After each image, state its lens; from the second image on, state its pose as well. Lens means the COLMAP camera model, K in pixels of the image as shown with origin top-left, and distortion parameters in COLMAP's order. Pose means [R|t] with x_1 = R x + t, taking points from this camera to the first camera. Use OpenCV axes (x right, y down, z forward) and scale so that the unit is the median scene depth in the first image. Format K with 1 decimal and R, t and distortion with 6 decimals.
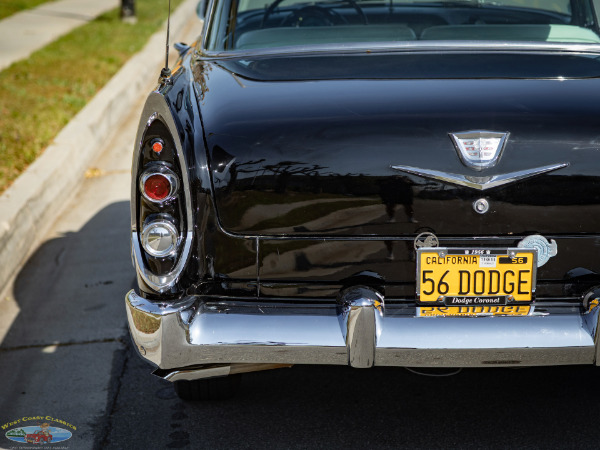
lens RADIAL K [[2041.6, 0, 300.0], [0, 2041.6, 225.0], [0, 0, 1]] dist [0.030113, 0.367374]
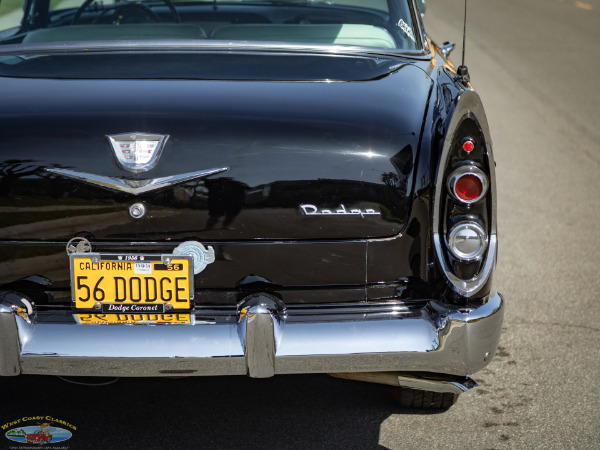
lens RADIAL K [[2041.6, 0, 300.0], [0, 2041.6, 225.0], [0, 0, 1]] dist [0.030113, 0.367374]
pose [[0.998990, 0.010321, -0.043723, 0.207804], [-0.010290, 0.999947, 0.000943, -0.004145], [0.043731, -0.000492, 0.999043, 0.033923]]
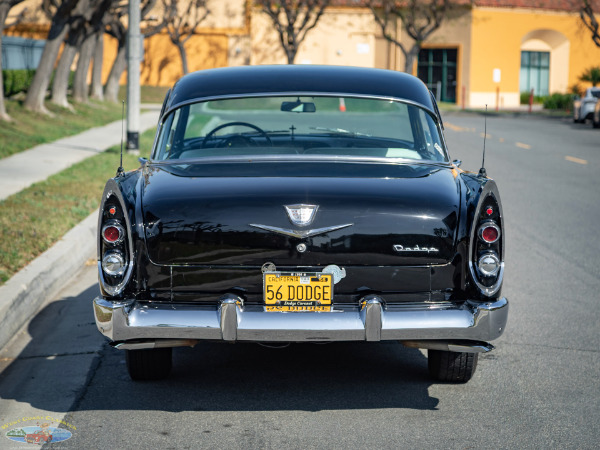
lens RADIAL K [[2041.6, 0, 300.0], [0, 2041.6, 225.0], [0, 0, 1]] dist [0.030113, 0.367374]
pose [[0.999885, 0.011080, -0.010351, 0.104644], [-0.011768, 0.997550, -0.068957, 0.089250], [0.009561, 0.069071, 0.997566, -0.704660]]
